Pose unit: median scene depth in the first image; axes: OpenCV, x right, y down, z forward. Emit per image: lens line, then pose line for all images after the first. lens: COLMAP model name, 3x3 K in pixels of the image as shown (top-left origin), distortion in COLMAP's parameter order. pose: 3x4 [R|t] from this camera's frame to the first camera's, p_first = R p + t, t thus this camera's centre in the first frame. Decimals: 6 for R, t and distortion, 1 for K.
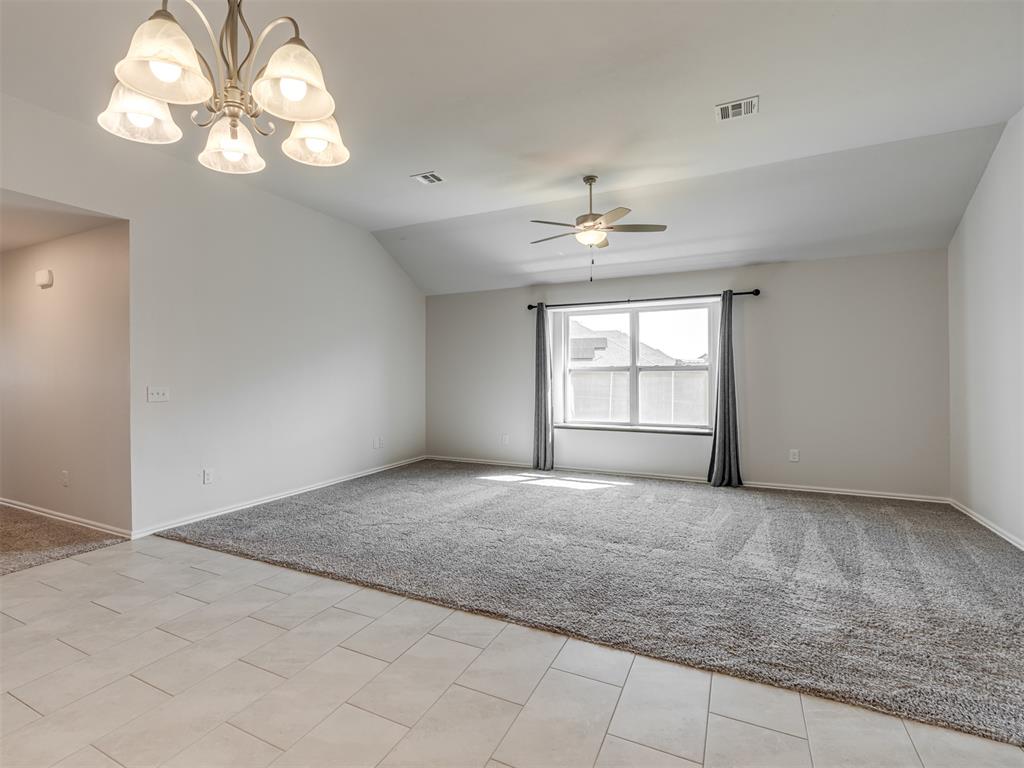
lens RADIAL K [[527.4, 0, 446.4], [0, 527.4, 378.6], [0, 0, 1]] dist [-0.000389, 0.000179]
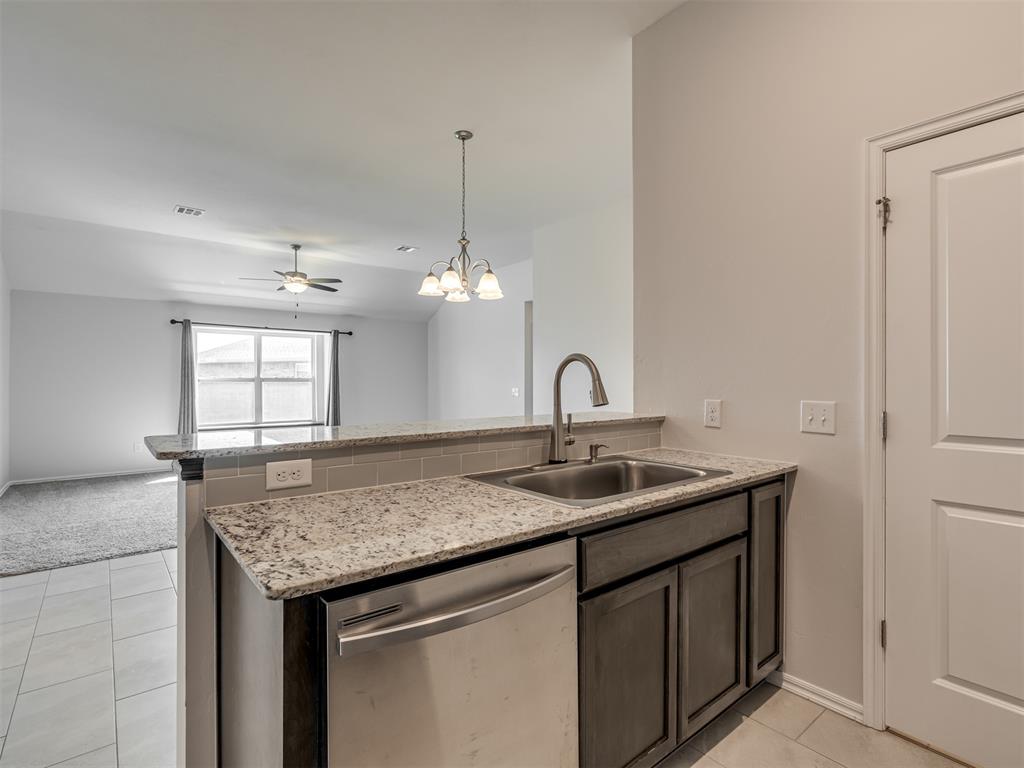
lens RADIAL K [[516.2, 0, 524.8], [0, 516.2, 385.0], [0, 0, 1]] dist [-0.000217, 0.000315]
pose [[0.354217, 0.000472, 0.935163, -0.634300], [0.006518, 0.999974, -0.002973, 0.002266], [-0.935141, 0.007148, 0.354205, -0.052173]]
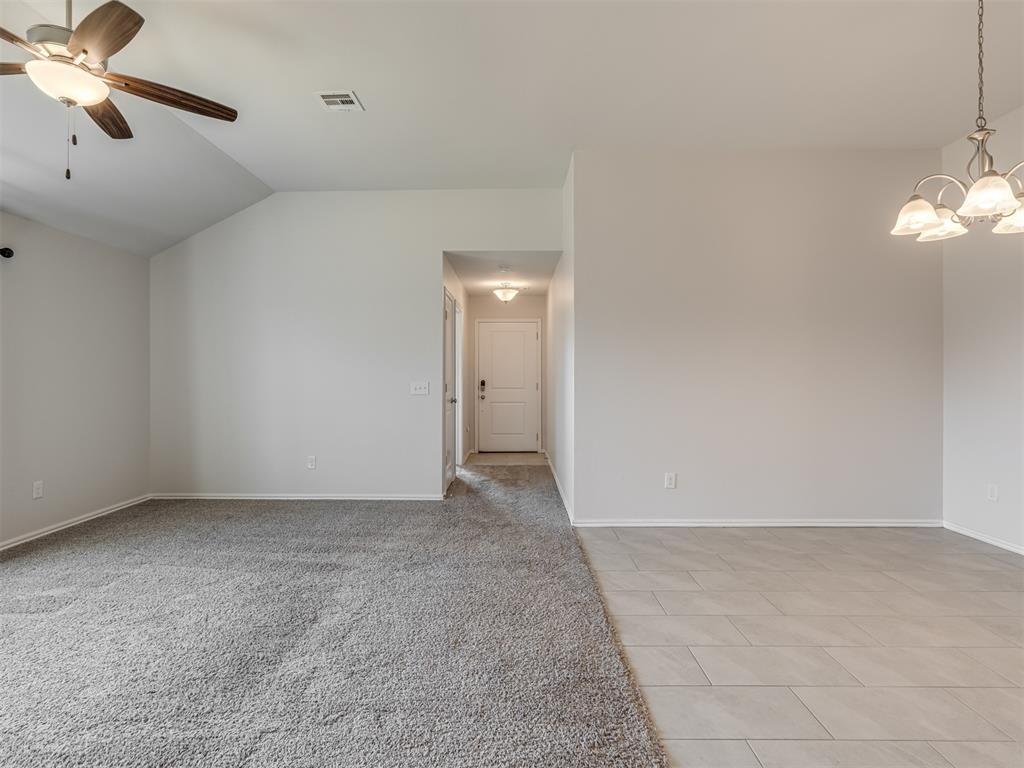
lens RADIAL K [[519.7, 0, 510.1], [0, 519.7, 376.6], [0, 0, 1]] dist [-0.001671, 0.000759]
pose [[-0.482494, 0.003221, 0.875893, -0.253309], [0.012144, 0.999922, 0.003013, -0.003603], [-0.875815, 0.012091, -0.482495, 0.705003]]
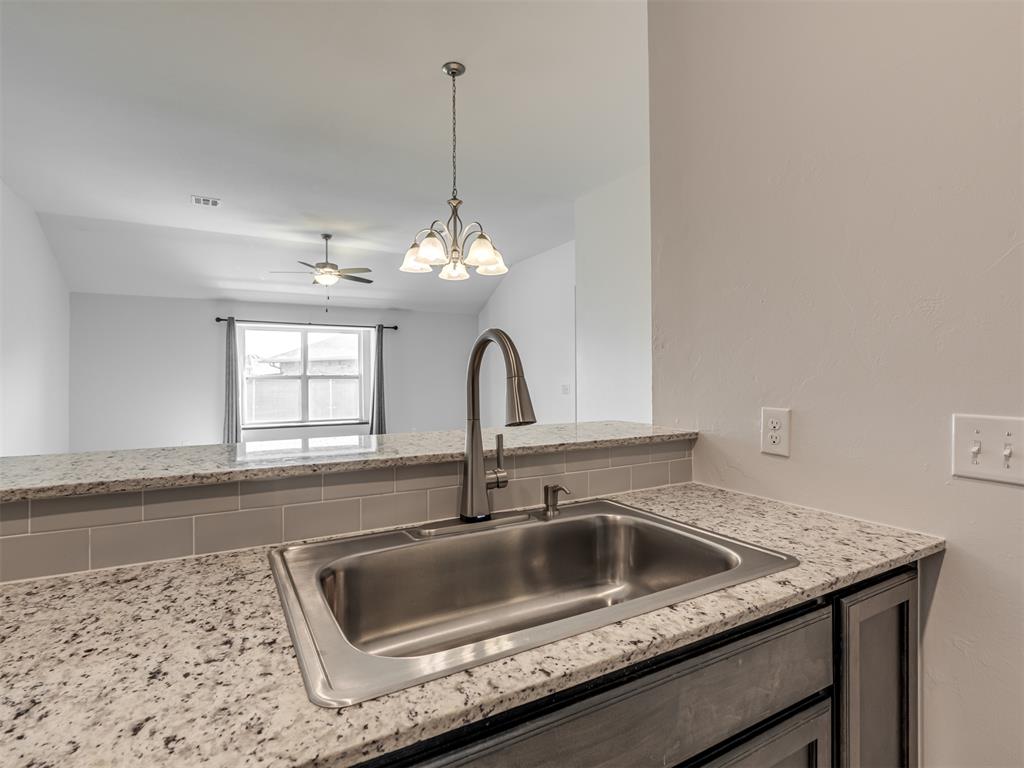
lens RADIAL K [[519.7, 0, 510.1], [0, 519.7, 376.6], [0, 0, 1]] dist [-0.001671, 0.000759]
pose [[0.522541, 0.004464, 0.852603, -0.478738], [0.011577, 0.999857, -0.012331, 0.000944], [-0.852536, 0.016313, 0.522414, -0.066764]]
